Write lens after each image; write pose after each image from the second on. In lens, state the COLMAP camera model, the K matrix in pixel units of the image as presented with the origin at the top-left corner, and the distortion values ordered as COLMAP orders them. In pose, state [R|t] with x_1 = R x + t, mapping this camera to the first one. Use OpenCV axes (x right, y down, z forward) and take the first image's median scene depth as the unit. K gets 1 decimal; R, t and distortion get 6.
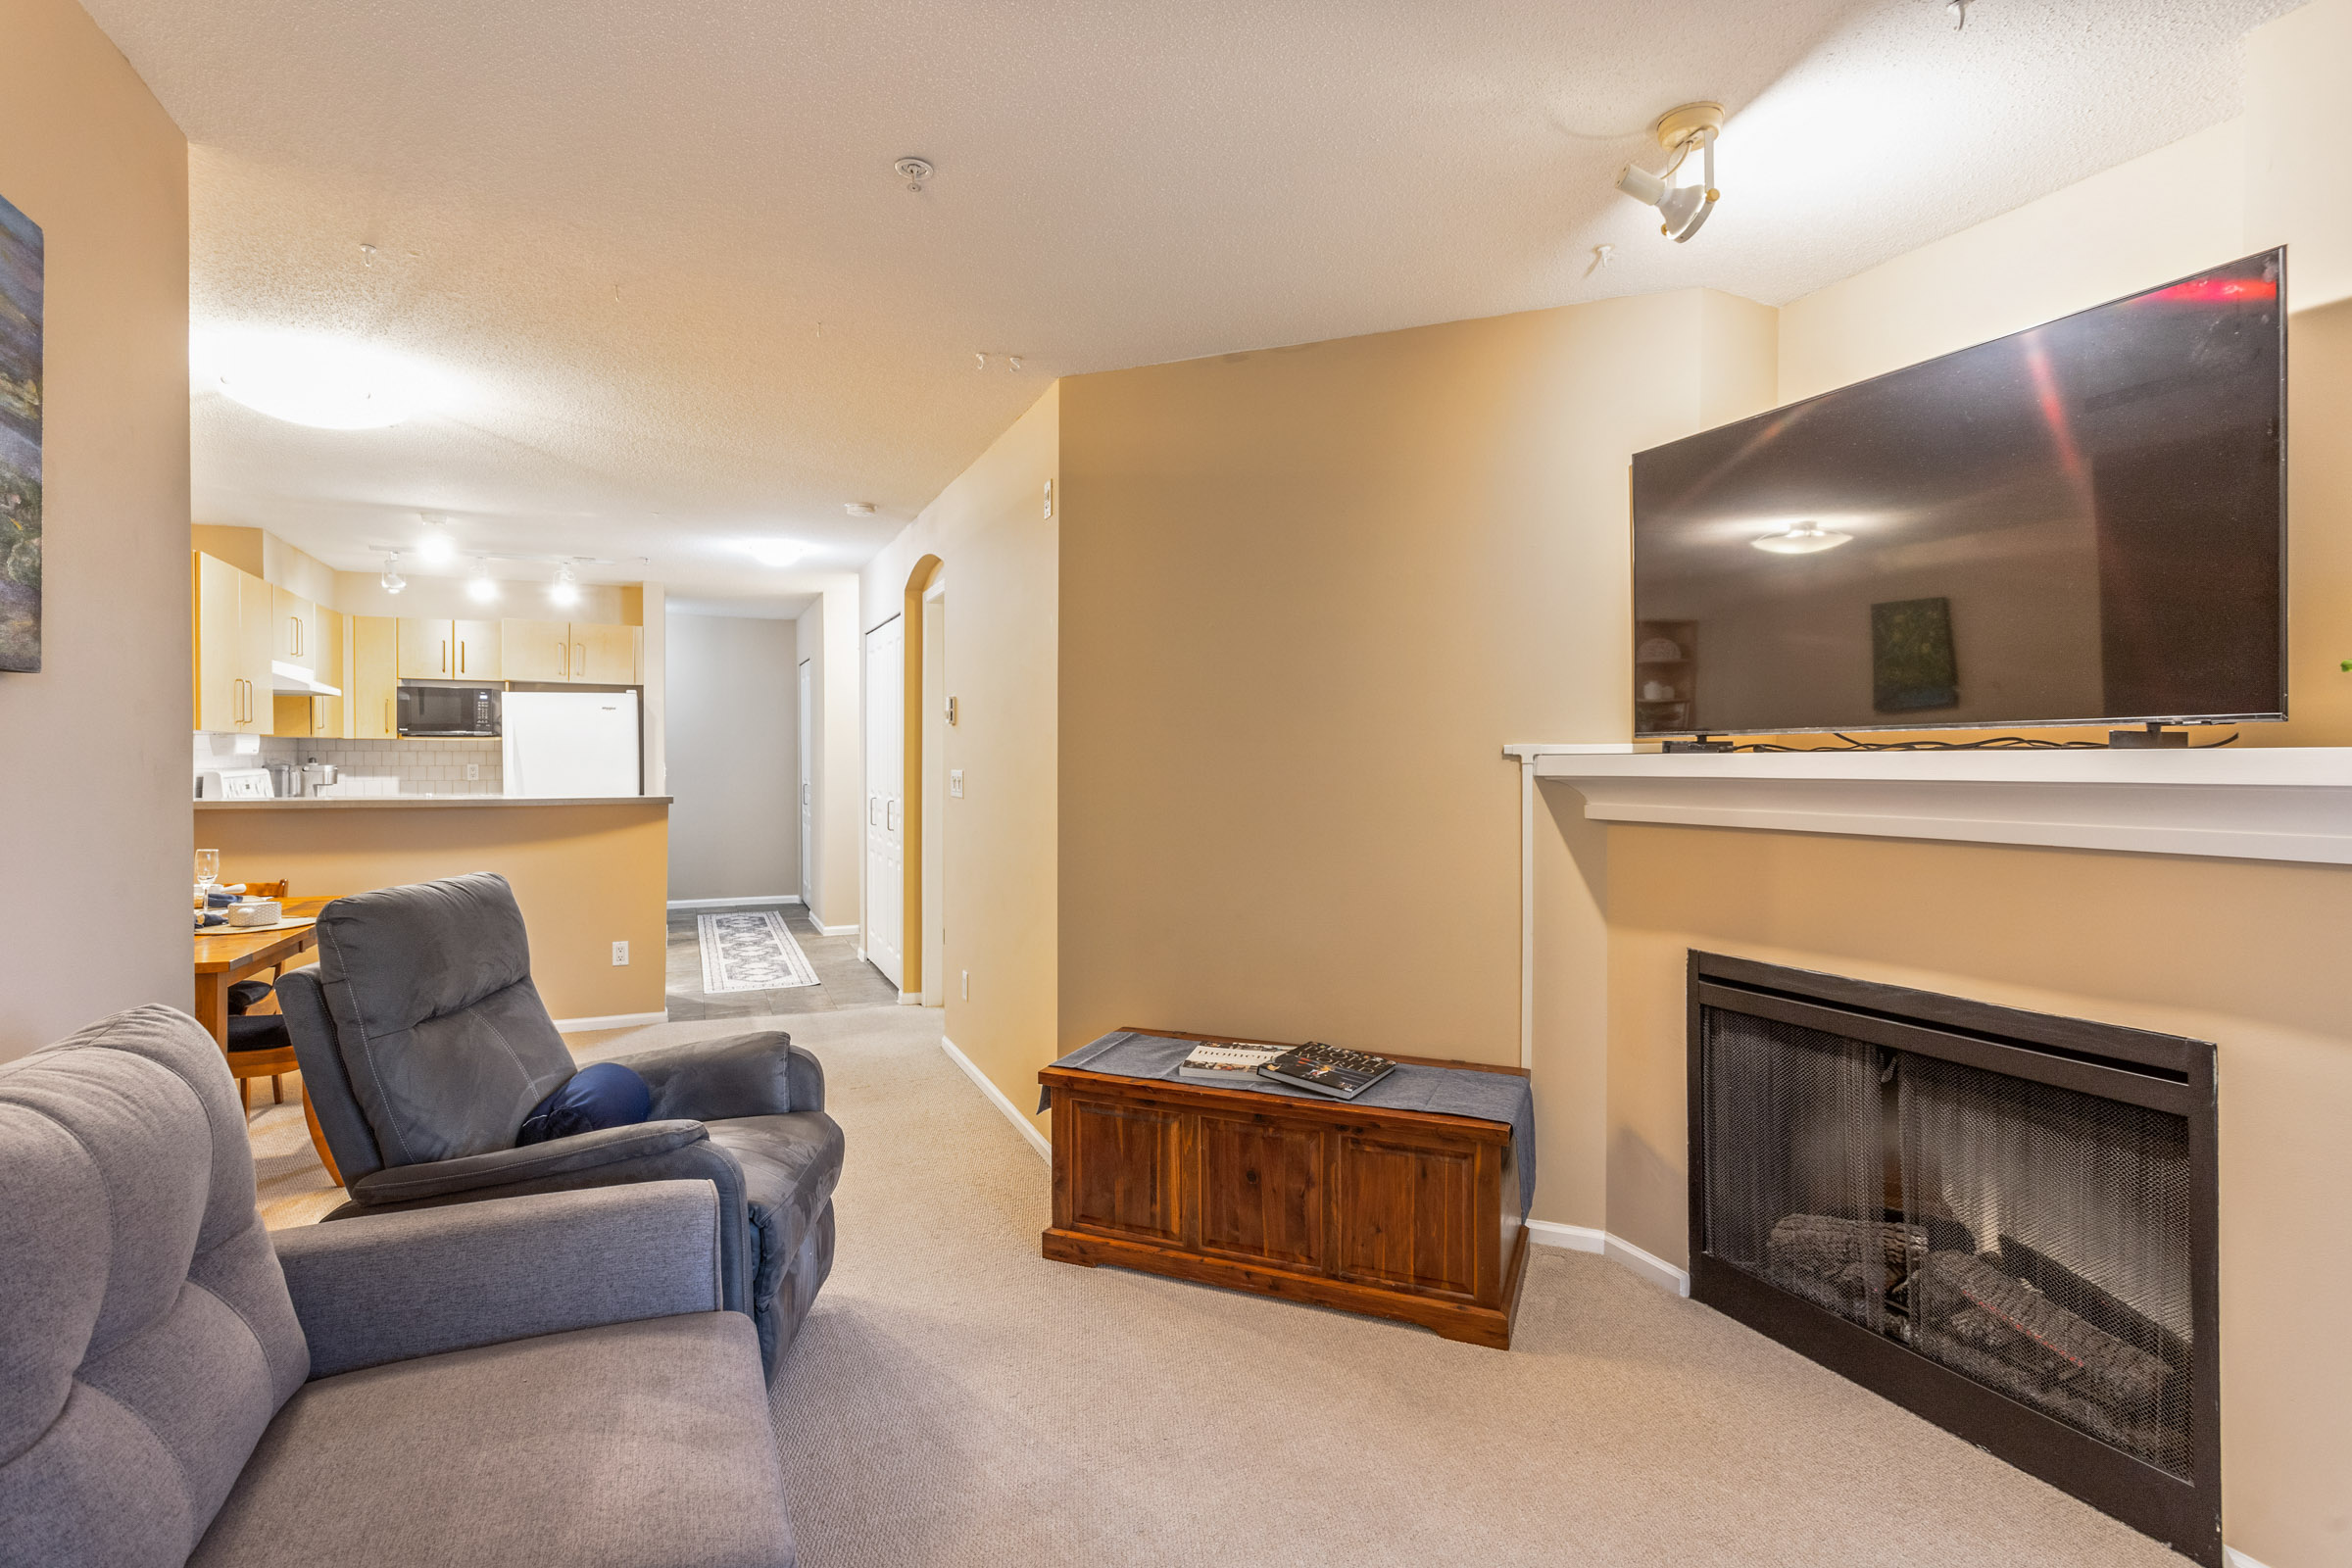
lens RADIAL K [[1133.9, 0, 1169.4], [0, 1133.9, 768.4], [0, 0, 1]] dist [0.006593, -0.000529]
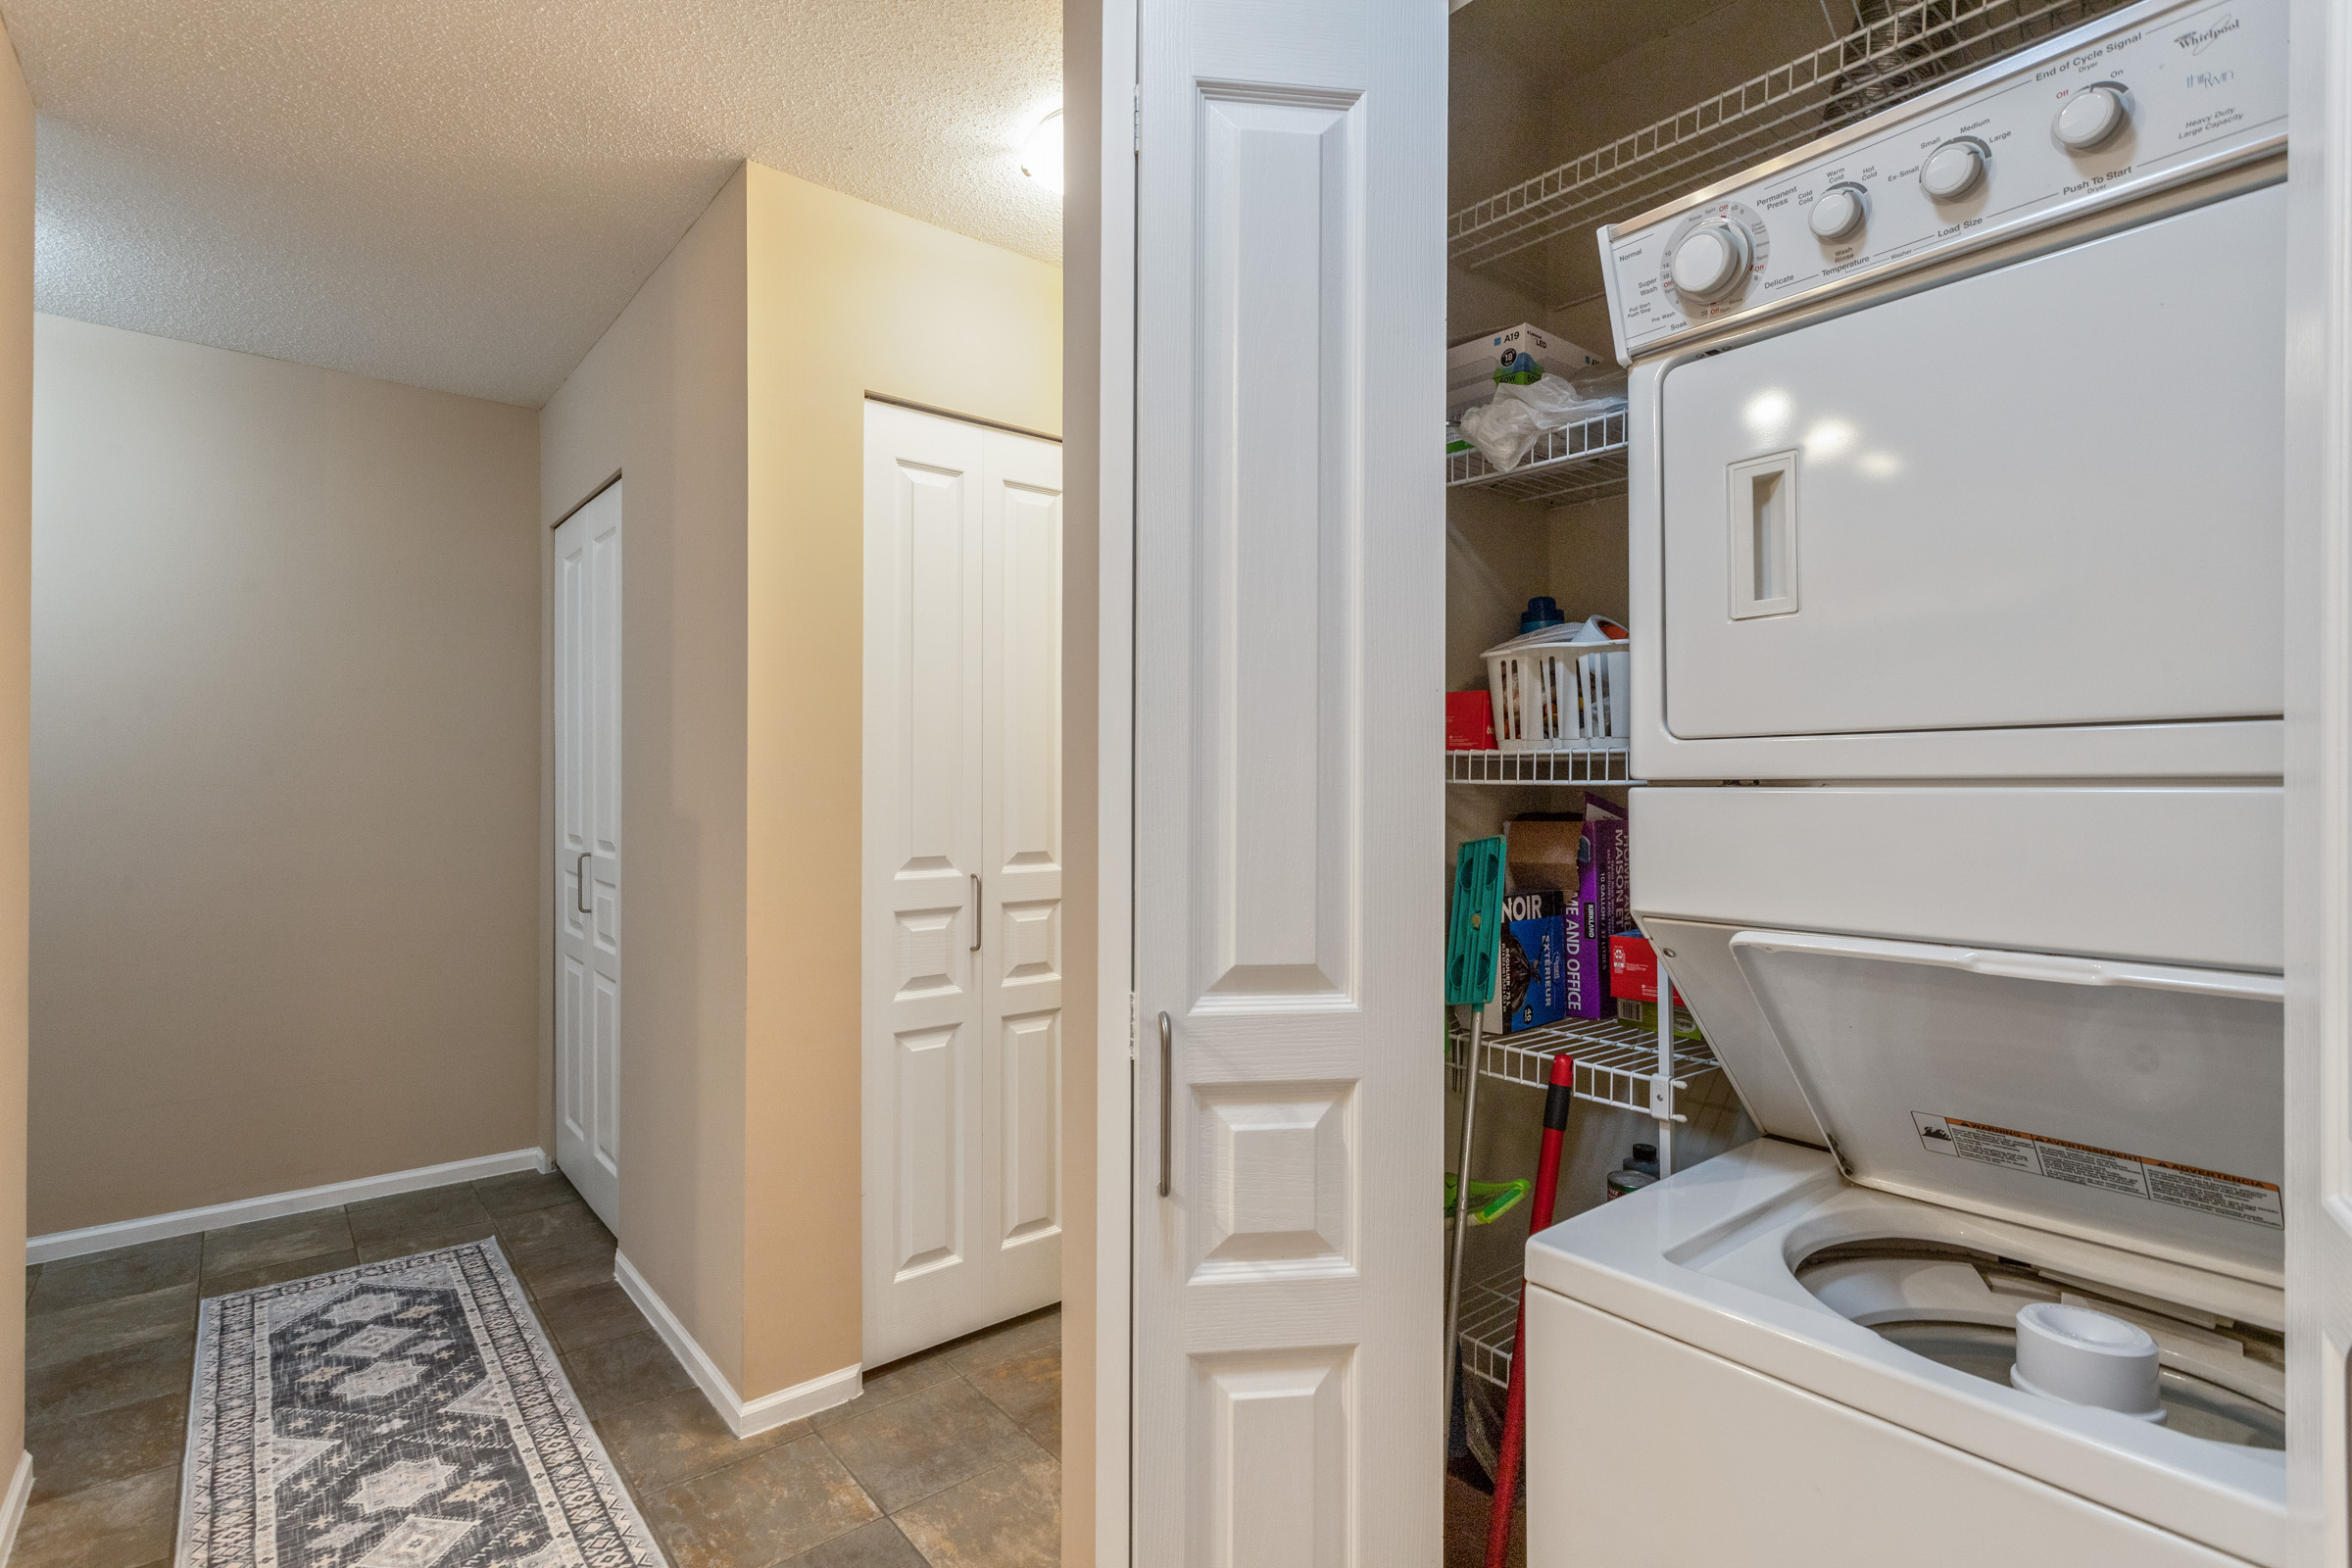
lens RADIAL K [[1133.9, 0, 1167.4], [0, 1133.9, 779.4], [0, 0, 1]] dist [0.006593, -0.000529]
pose [[0.965162, 0.006521, 0.261570, -0.316484], [-0.003228, 0.999910, -0.013014, -0.006983], [-0.261632, 0.011716, 0.965097, 0.813657]]
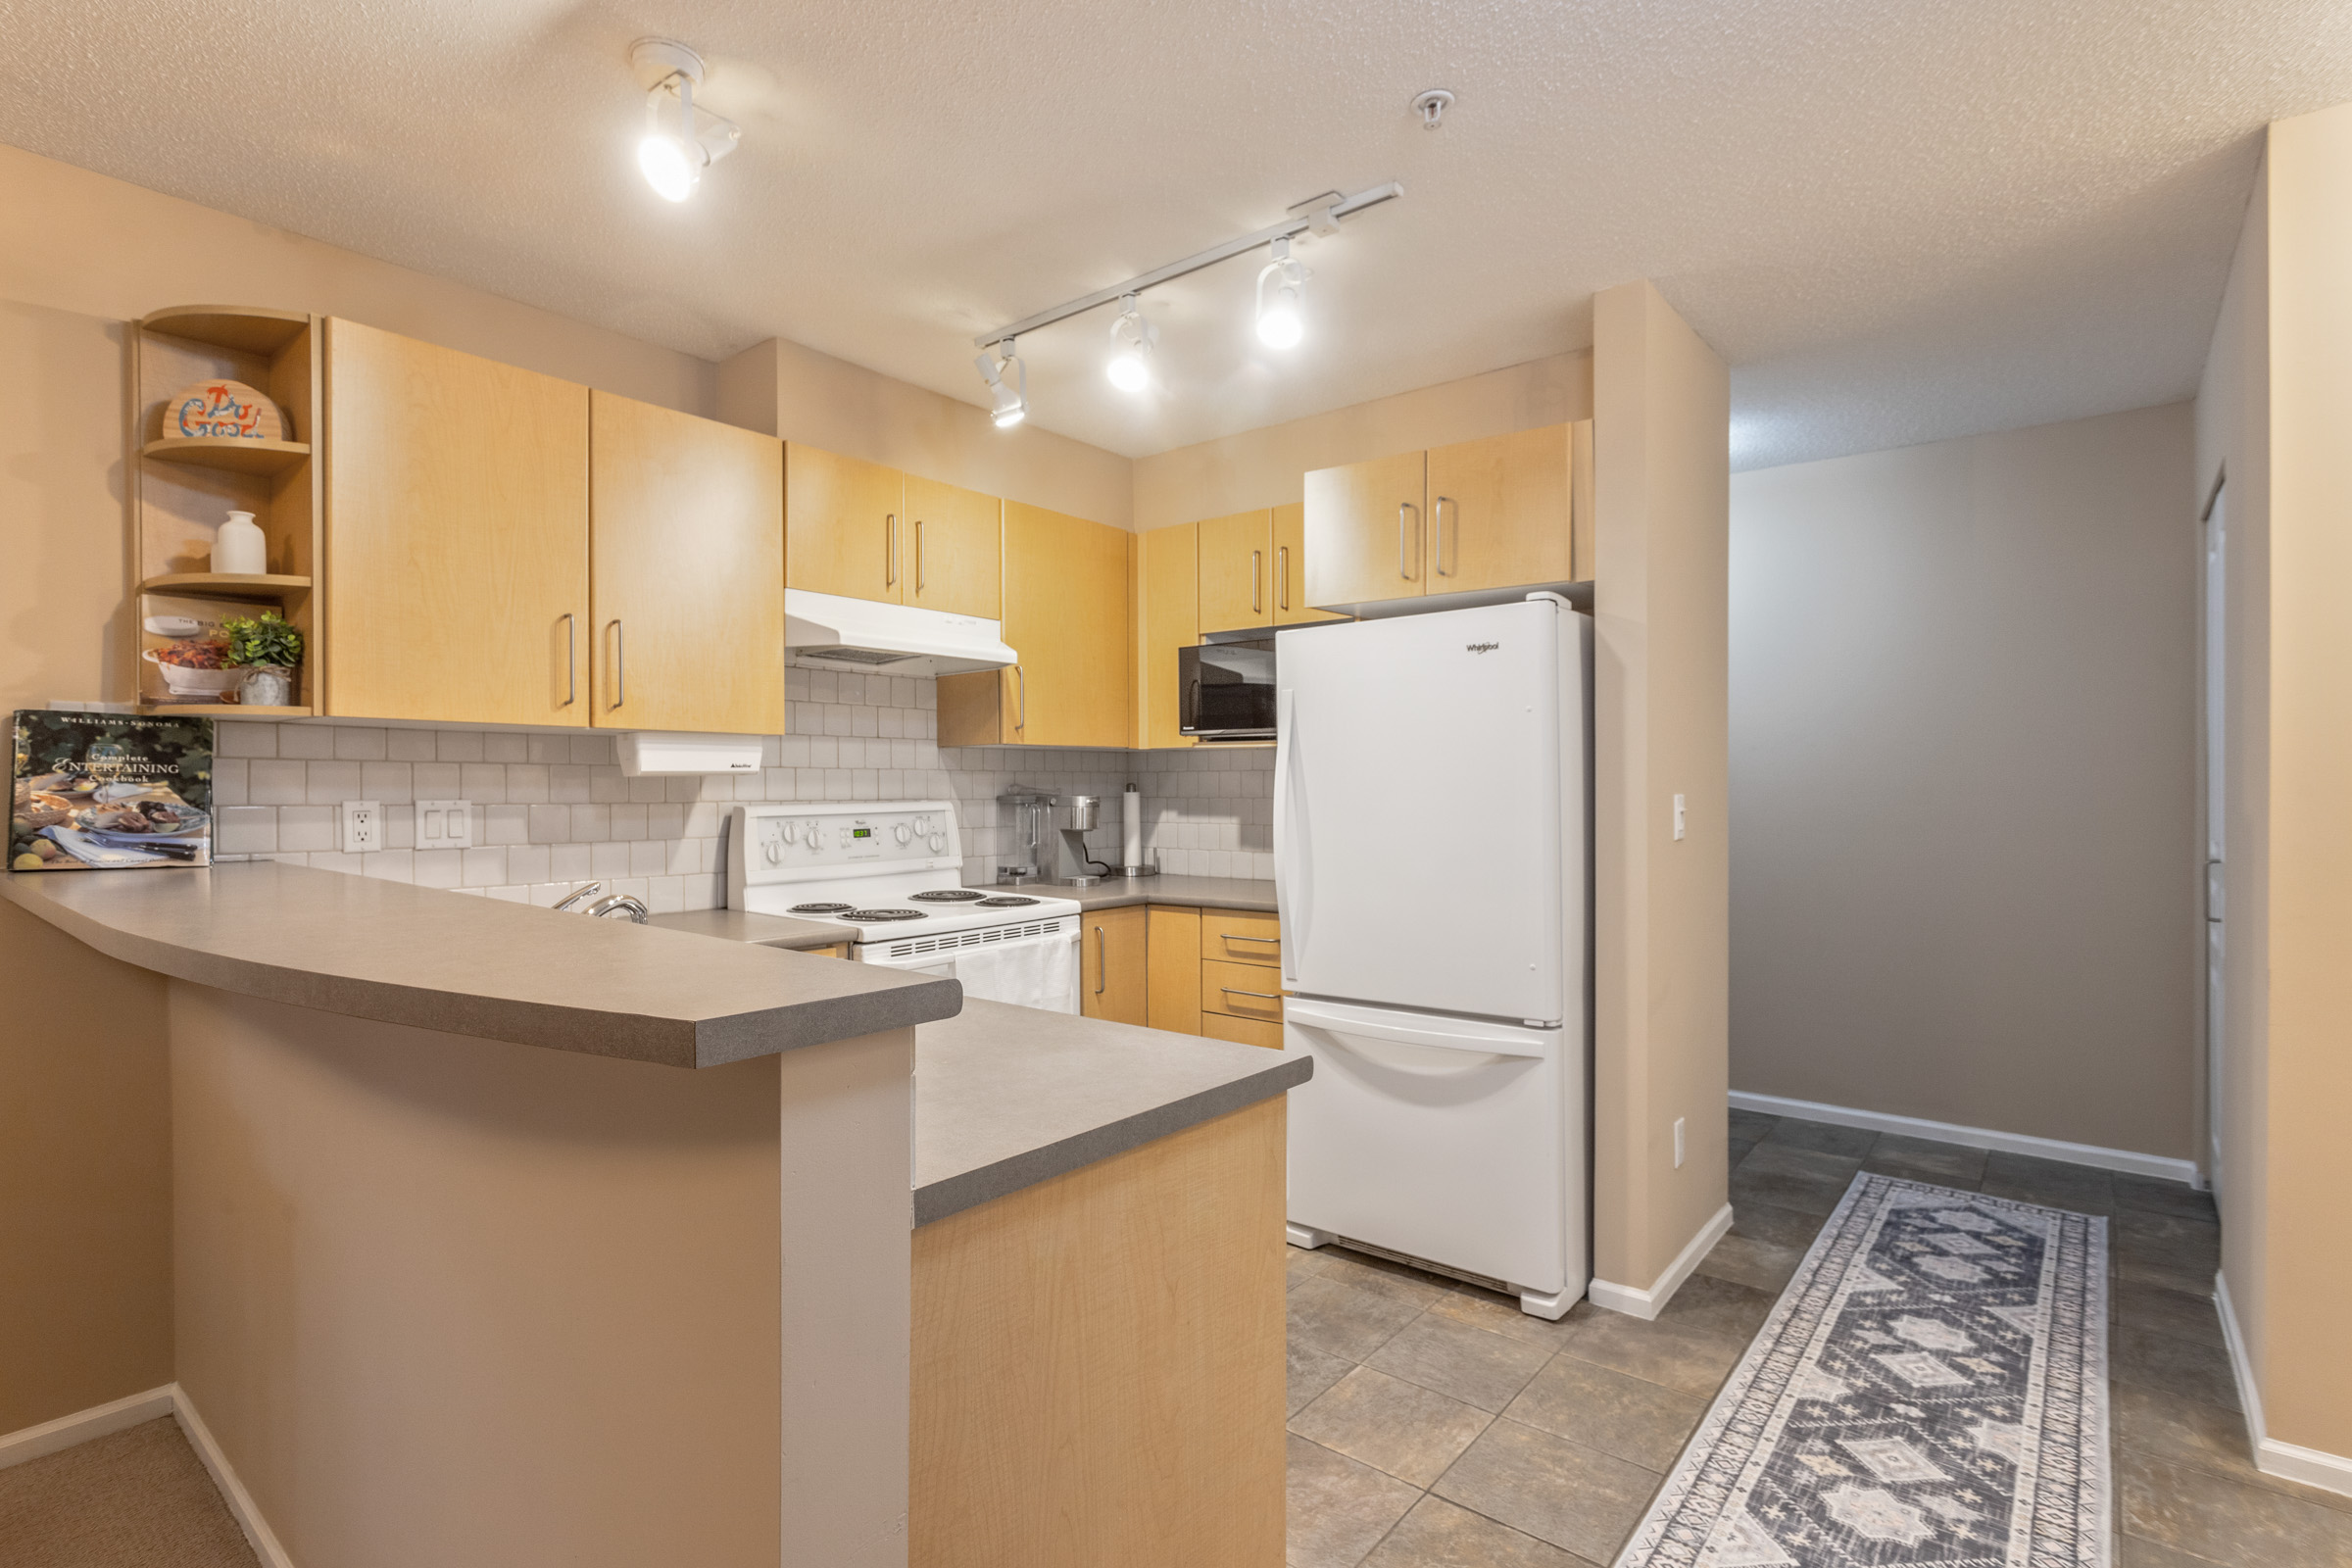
lens RADIAL K [[1133.9, 0, 1161.5], [0, 1133.9, 794.7], [0, 0, 1]] dist [0.006593, -0.000529]
pose [[0.448929, 0.005937, -0.893548, -0.212414], [-0.007585, 0.999967, 0.002833, -0.005296], [0.893535, 0.005506, 0.448959, 0.757089]]
